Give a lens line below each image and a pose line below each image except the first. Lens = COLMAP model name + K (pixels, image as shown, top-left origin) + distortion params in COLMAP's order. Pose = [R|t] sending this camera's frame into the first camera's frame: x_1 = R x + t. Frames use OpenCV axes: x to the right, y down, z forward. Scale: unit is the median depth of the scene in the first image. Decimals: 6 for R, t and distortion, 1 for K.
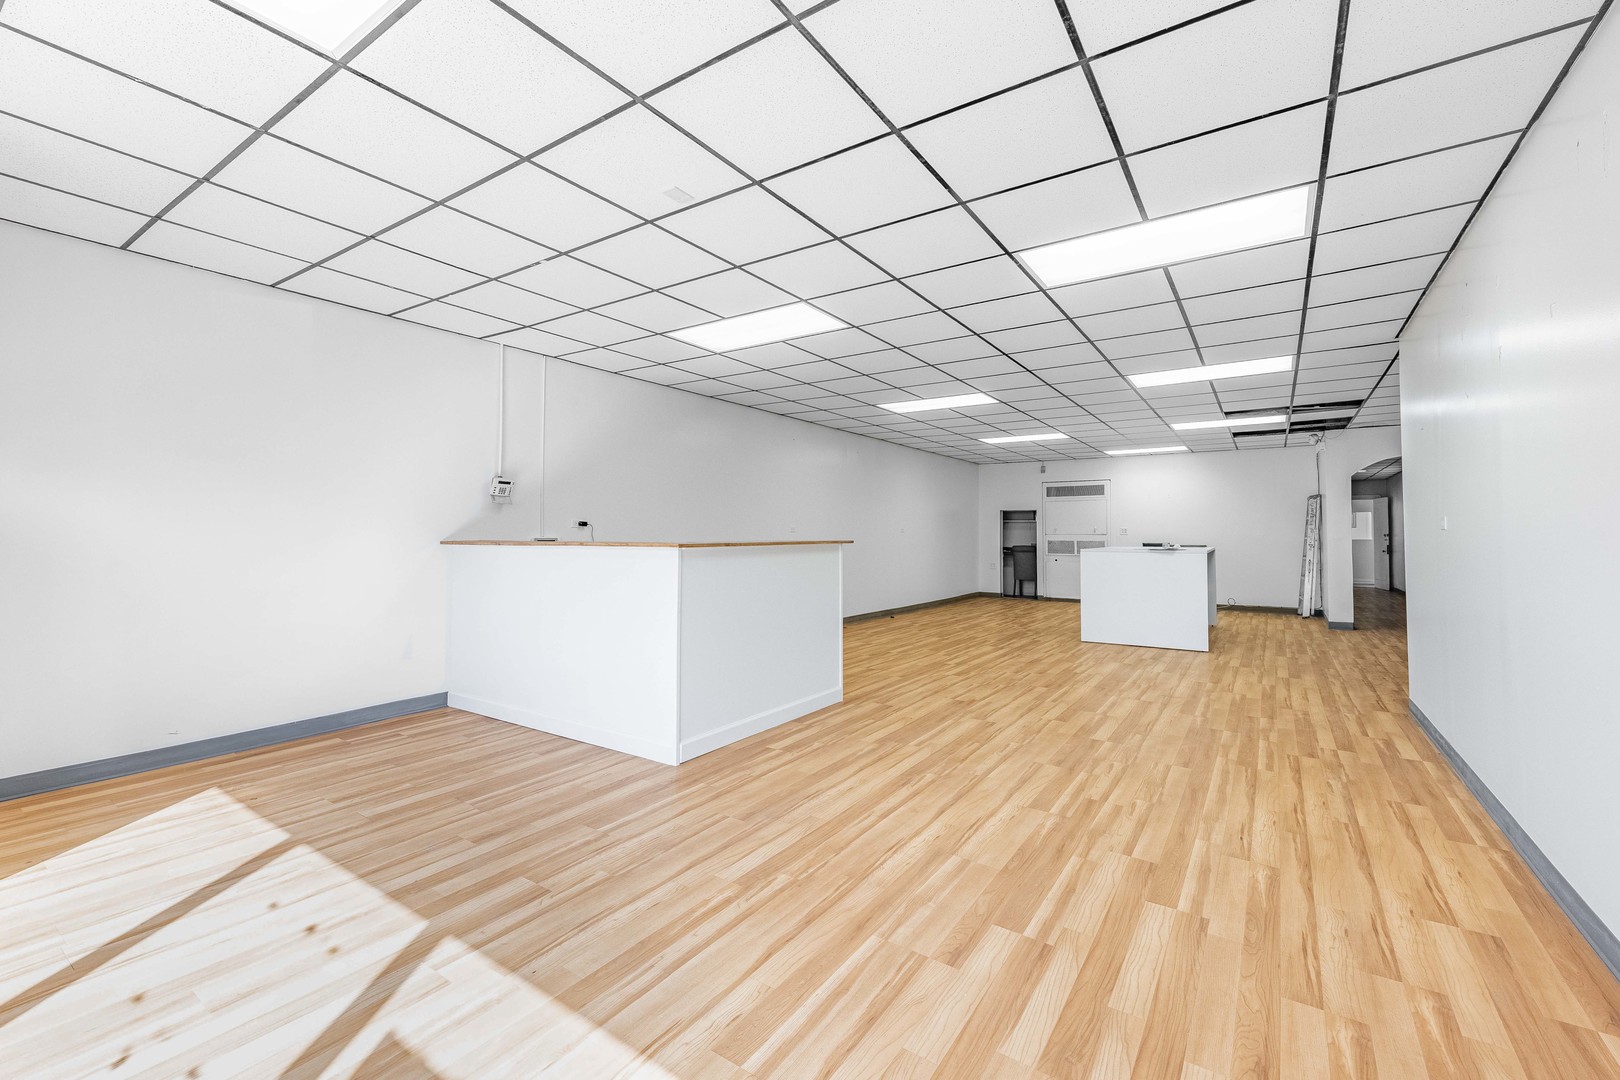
lens RADIAL K [[654.6, 0, 799.1], [0, 654.6, 532.9], [0, 0, 1]] dist [0.002616, -0.000808]
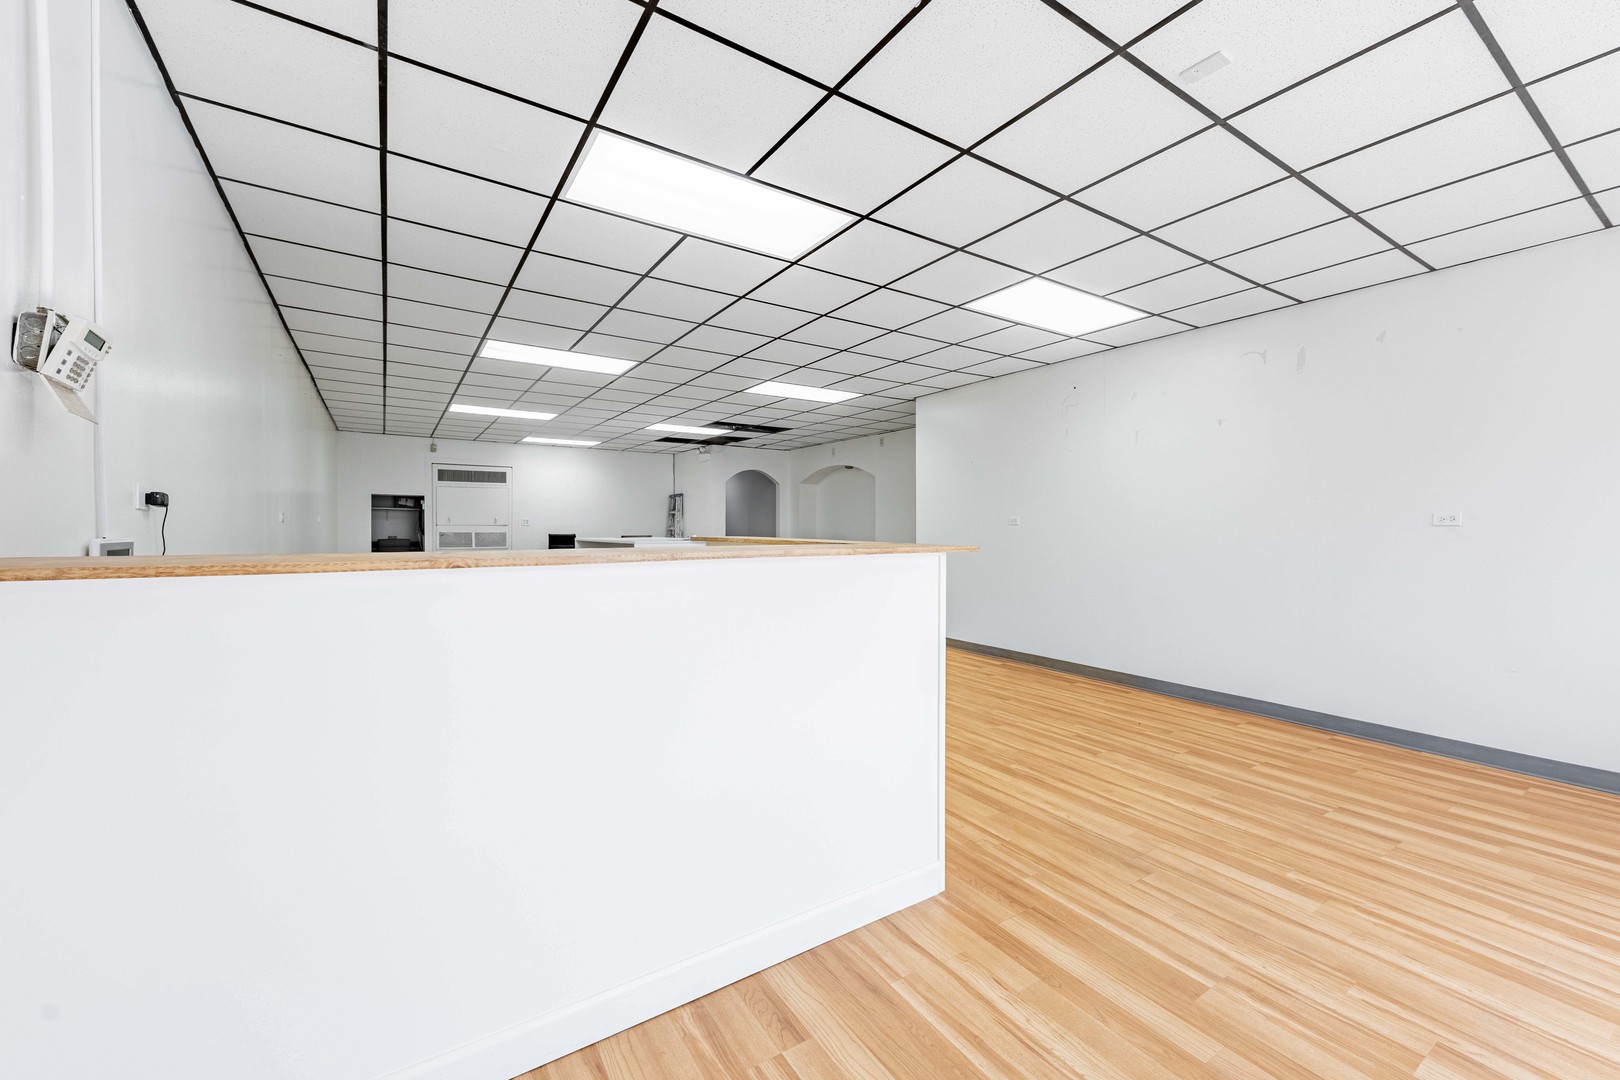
lens RADIAL K [[654.6, 0, 807.0], [0, 654.6, 537.0], [0, 0, 1]] dist [0.002616, -0.000808]
pose [[0.397719, -0.015387, 0.917378, -0.950938], [-0.004658, 0.999813, 0.018789, -0.001496], [-0.917495, -0.011746, 0.397573, 1.003755]]
